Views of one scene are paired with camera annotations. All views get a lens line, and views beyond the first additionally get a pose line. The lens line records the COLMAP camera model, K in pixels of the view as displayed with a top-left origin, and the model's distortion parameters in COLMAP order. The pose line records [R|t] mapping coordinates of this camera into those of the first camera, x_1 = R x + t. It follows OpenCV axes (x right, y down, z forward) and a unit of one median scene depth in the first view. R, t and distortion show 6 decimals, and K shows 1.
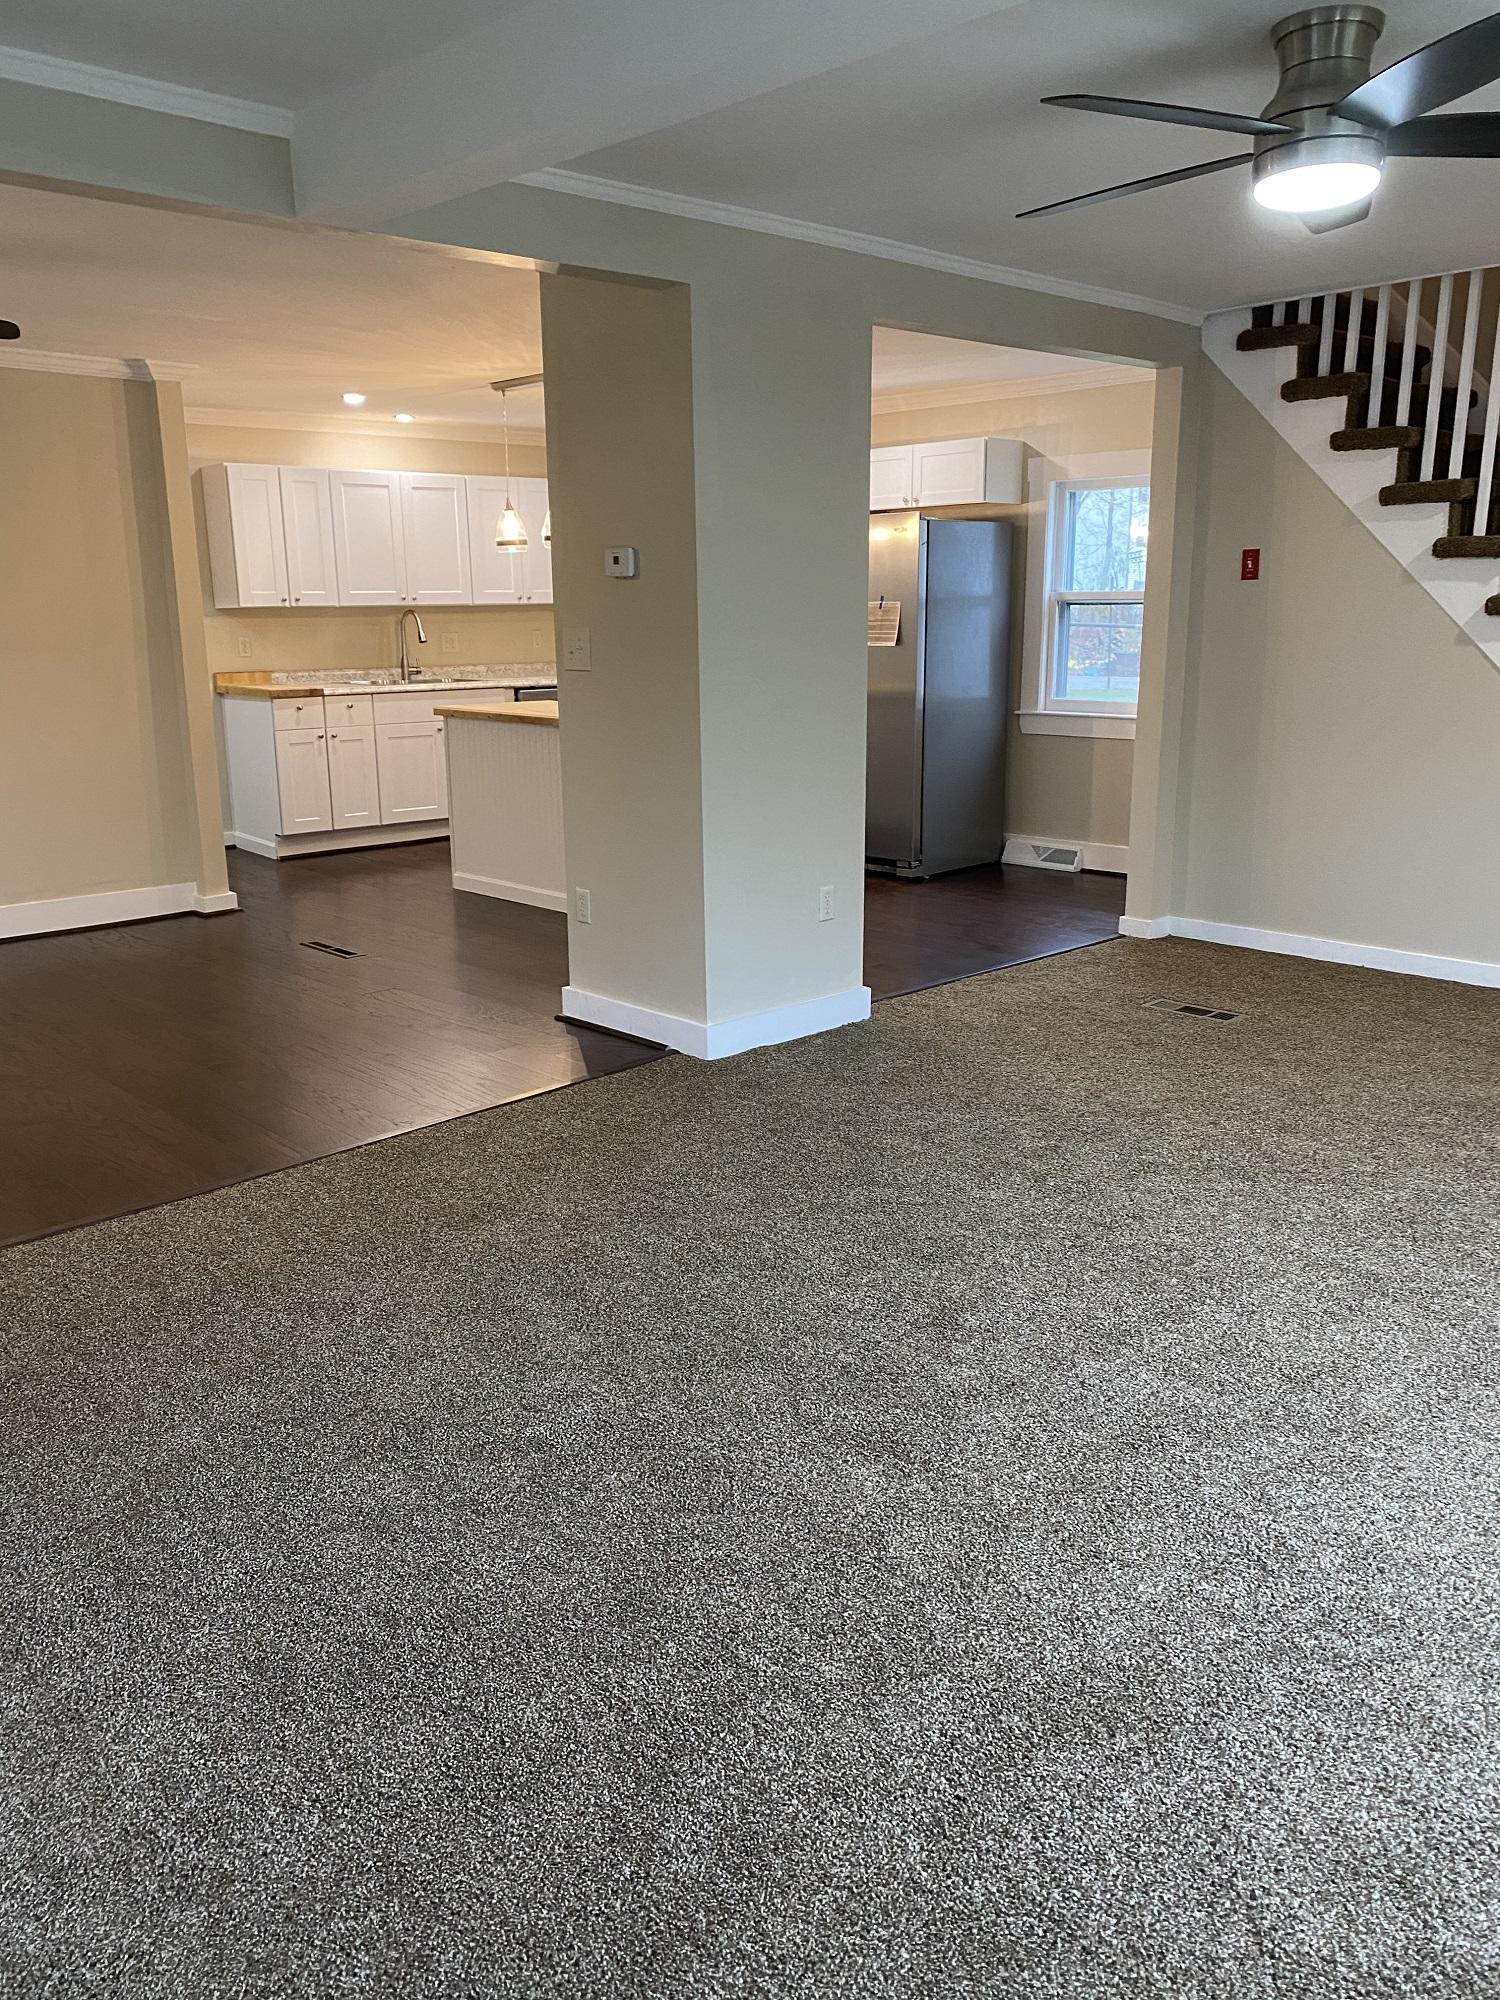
lens RADIAL K [[1509.3, 0, 743.4], [0, 1509.3, 1002.1], [0, 0, 1]] dist [0.034139, -0.004945]
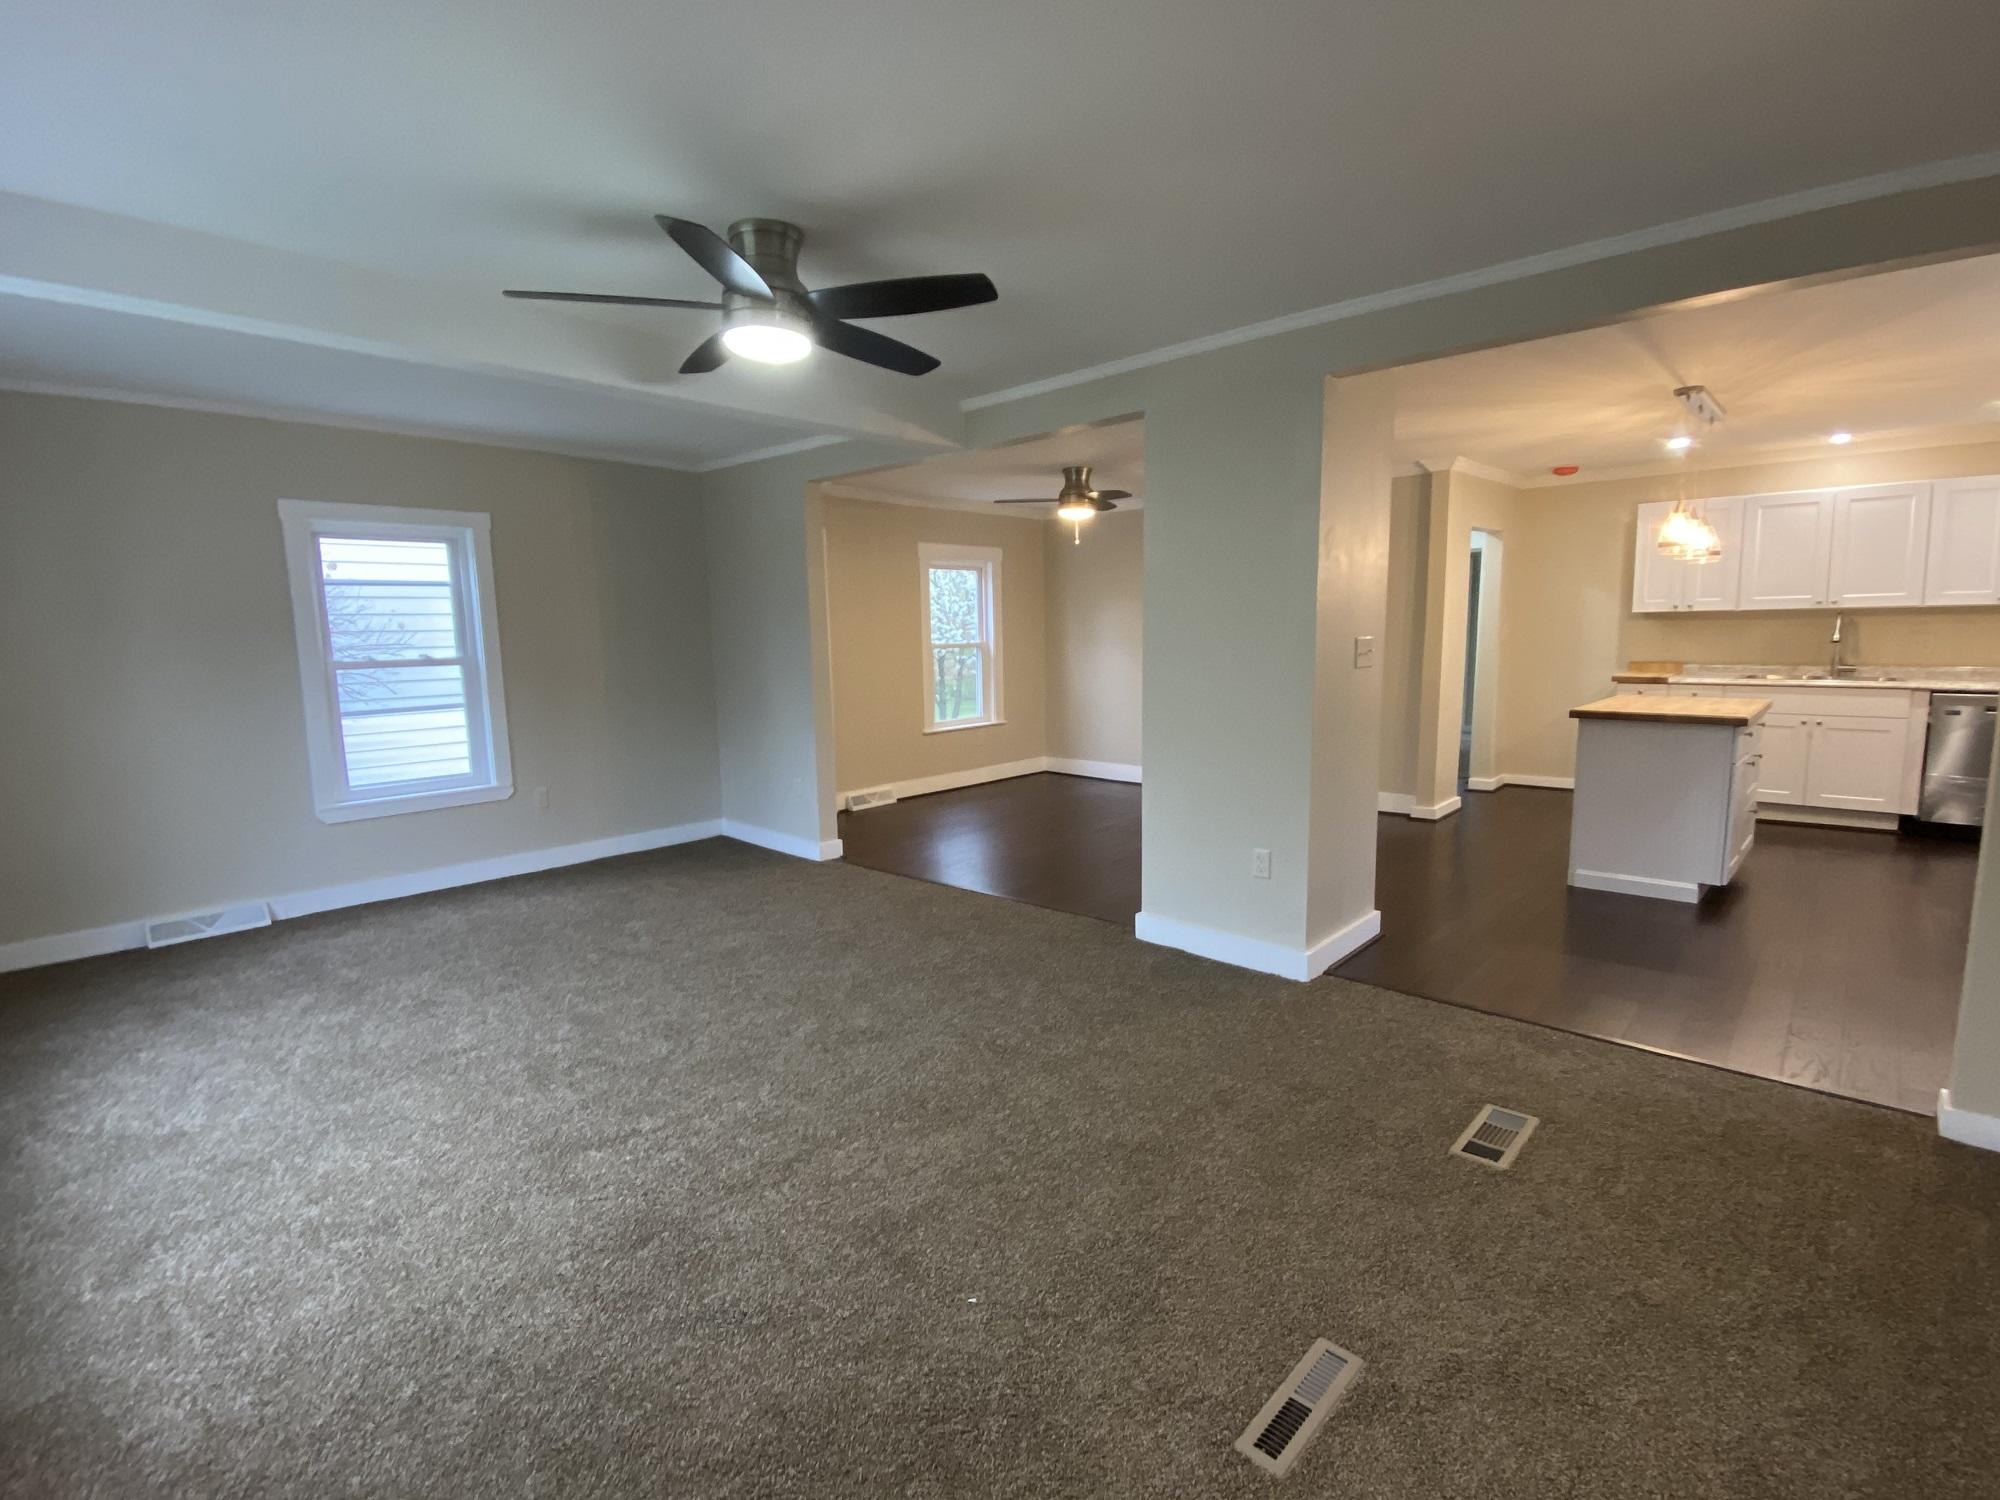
lens RADIAL K [[958.8, 0, 995.7], [0, 958.8, 759.0], [0, 0, 1]] dist [0.001713, -0.000098]
pose [[0.078878, 0.142668, -0.986623, 0.438040], [-0.238580, 0.963646, 0.120272, -0.104759], [0.967914, 0.225902, 0.110048, 0.396471]]
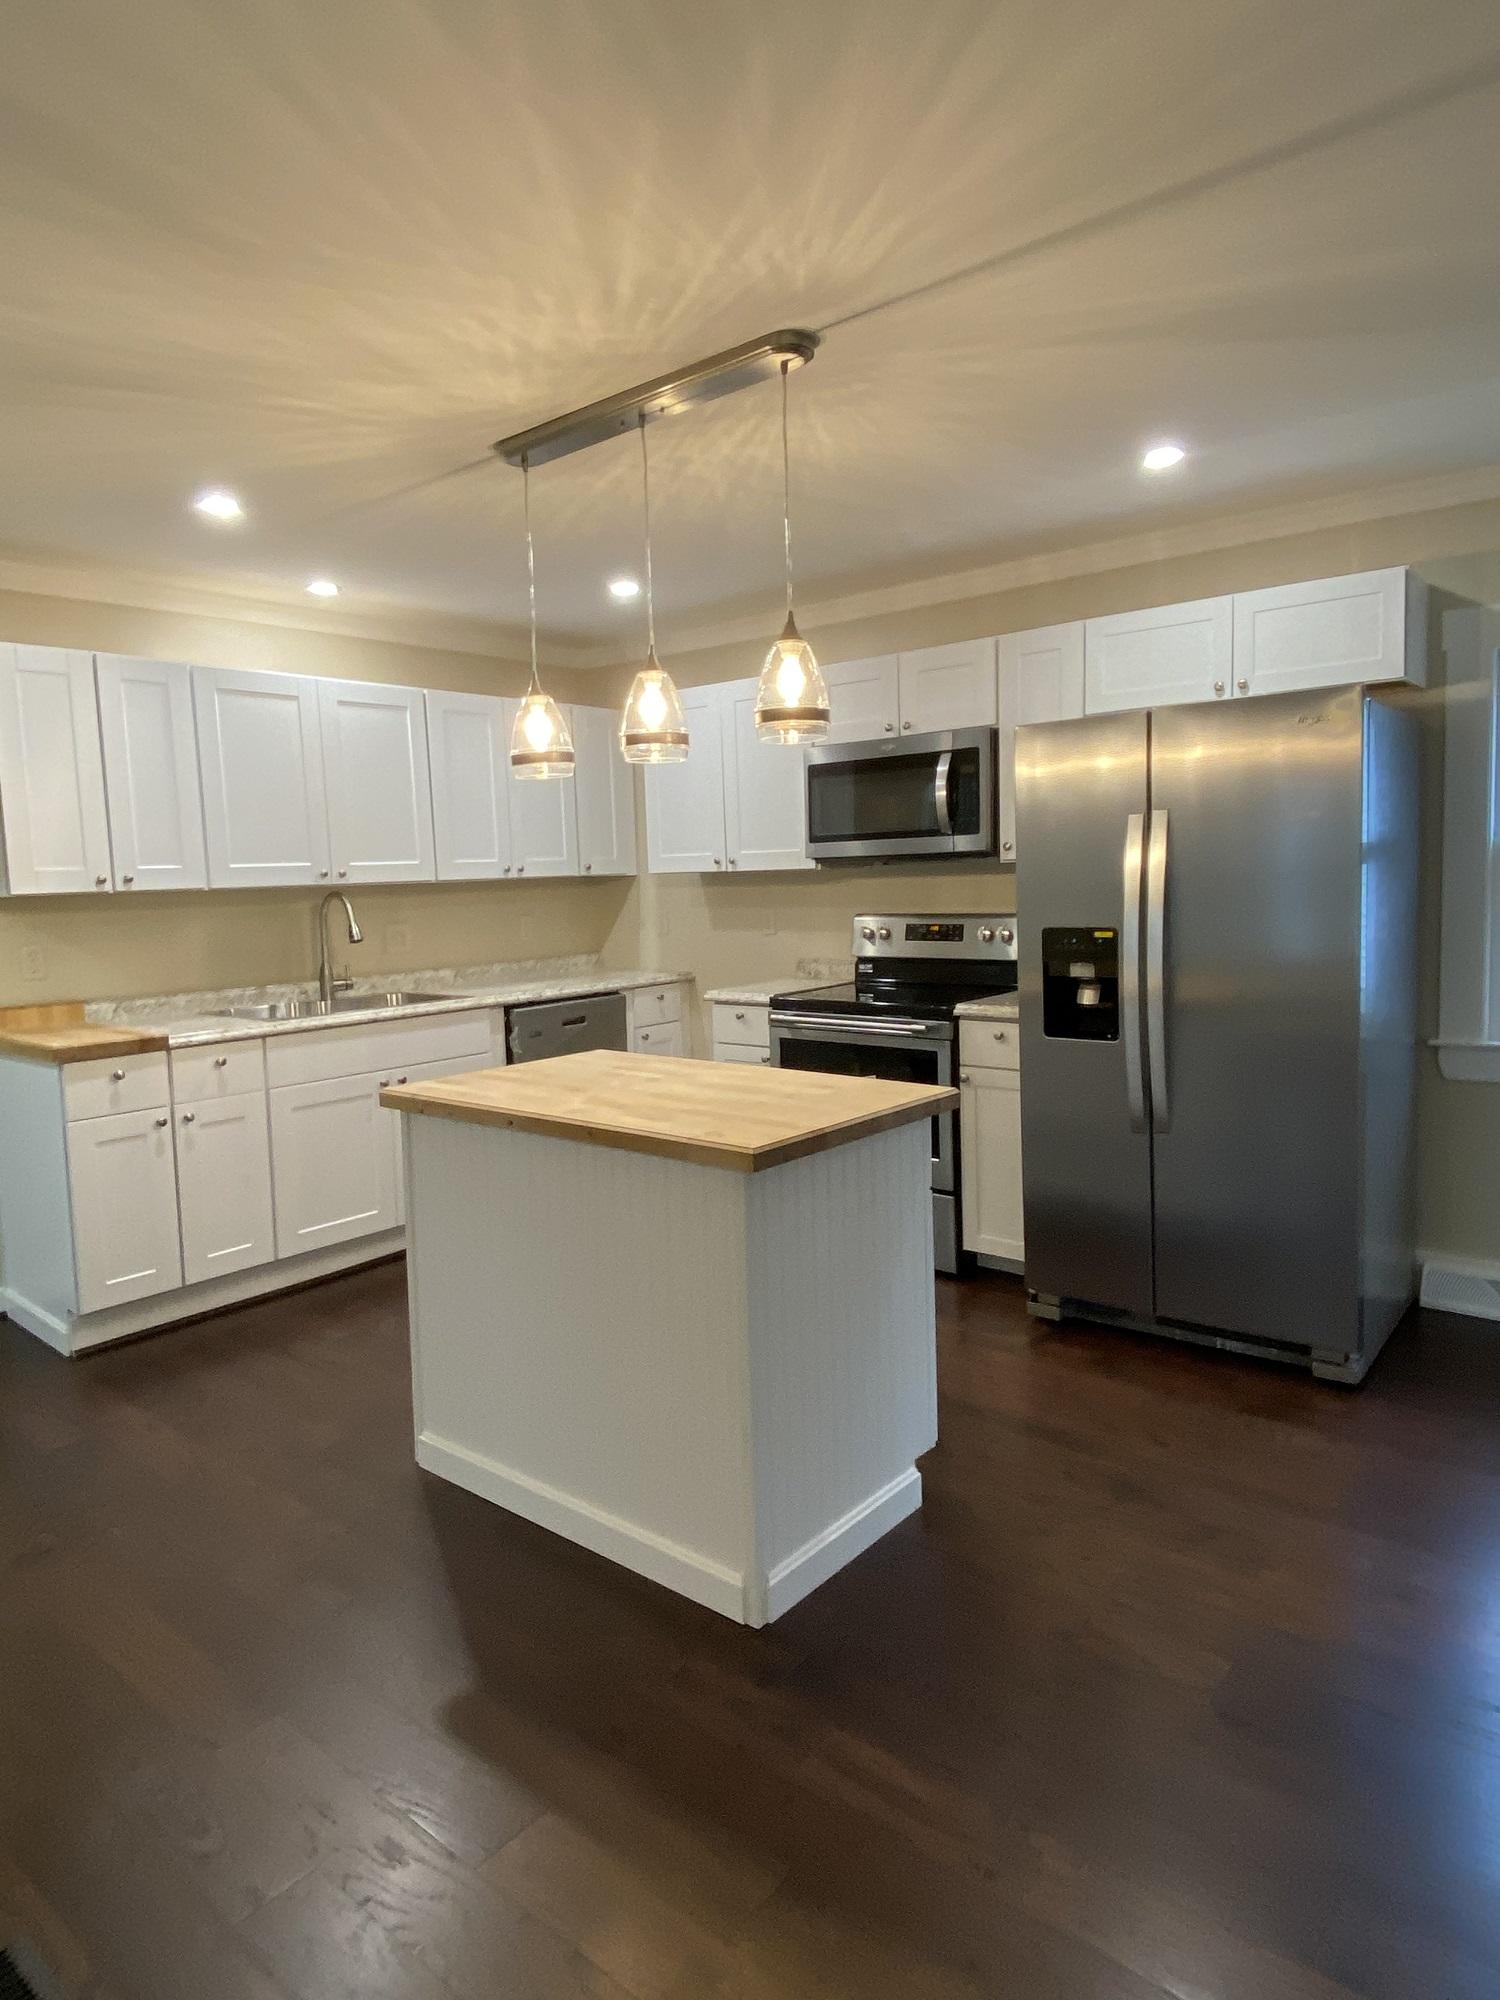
lens RADIAL K [[1174.8, 0, 758.7], [0, 1174.8, 996.2], [0, 0, 1]] dist [0.020428, 0.000155]
pose [[0.991576, -0.034314, 0.124900, -0.114868], [0.053161, 0.987125, -0.150855, -0.141116], [-0.118115, 0.156224, 0.980634, 0.538000]]
